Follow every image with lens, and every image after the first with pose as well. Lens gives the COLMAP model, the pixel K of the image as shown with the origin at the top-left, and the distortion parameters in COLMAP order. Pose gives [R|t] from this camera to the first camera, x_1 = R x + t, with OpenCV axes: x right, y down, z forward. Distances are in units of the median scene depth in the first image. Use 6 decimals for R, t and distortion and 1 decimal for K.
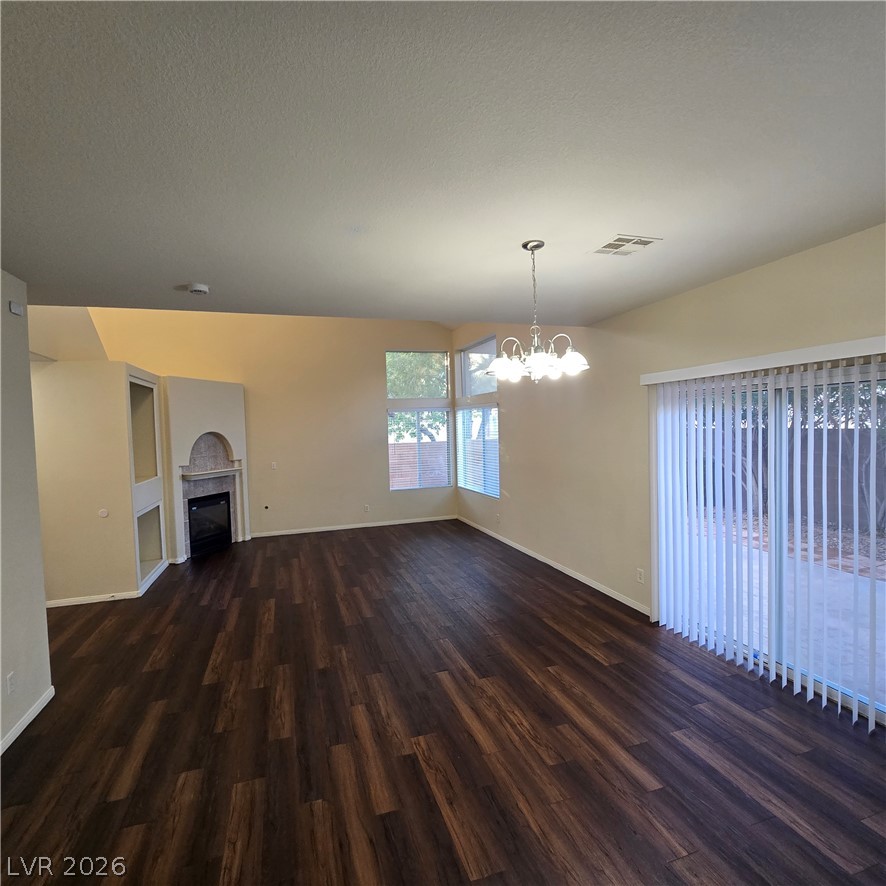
lens RADIAL K [[483.4, 0, 441.7], [0, 483.4, 444.1], [0, 0, 1]] dist [-0.002776, -0.000965]
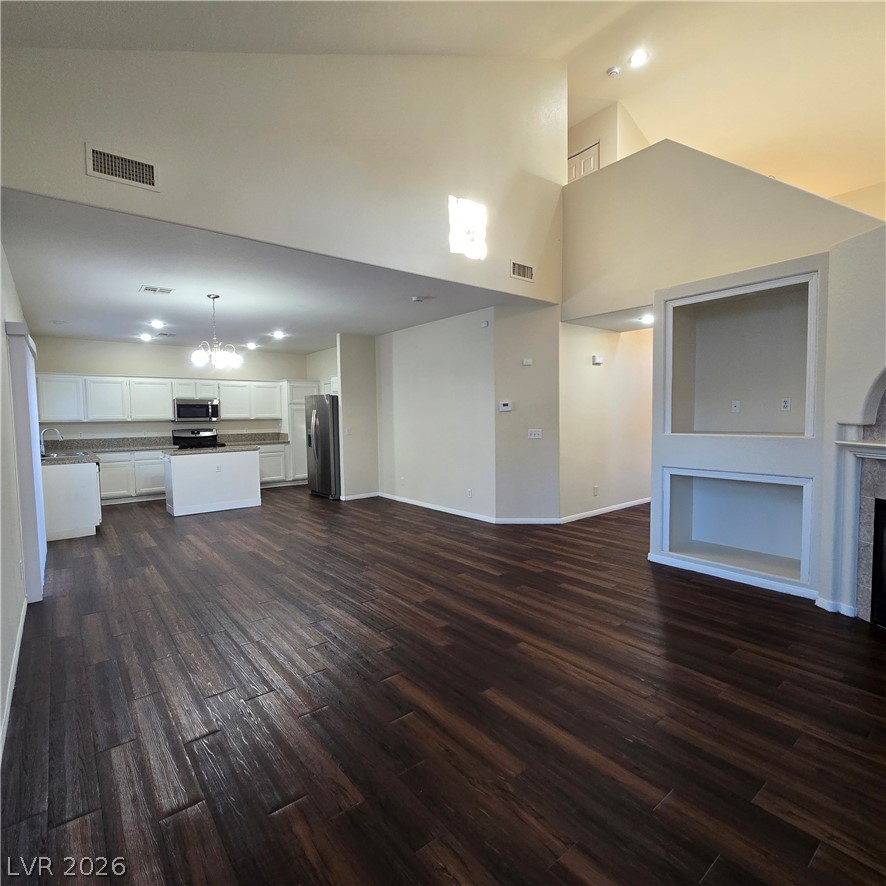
lens RADIAL K [[483.4, 0, 445.7], [0, 483.4, 442.7], [0, 0, 1]] dist [-0.002776, -0.000965]
pose [[-0.932310, 0.065698, -0.355643, 0.015839], [0.030482, 0.994137, 0.103738, 0.000446], [0.360373, 0.085875, -0.928847, 1.209331]]
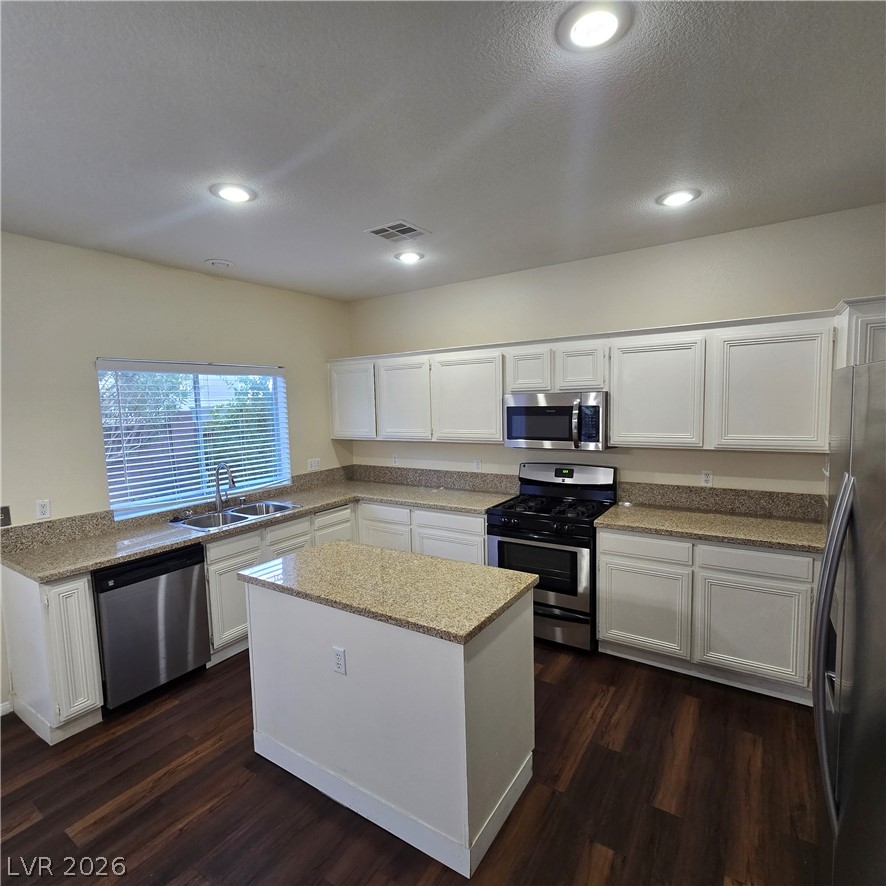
lens RADIAL K [[483.4, 0, 436.8], [0, 483.4, 444.4], [0, 0, 1]] dist [-0.002776, -0.000965]
pose [[-0.618640, -0.020391, 0.785410, -0.148439], [0.075147, 0.993544, 0.084985, -0.000012], [-0.782073, 0.111597, -0.613114, 0.220401]]
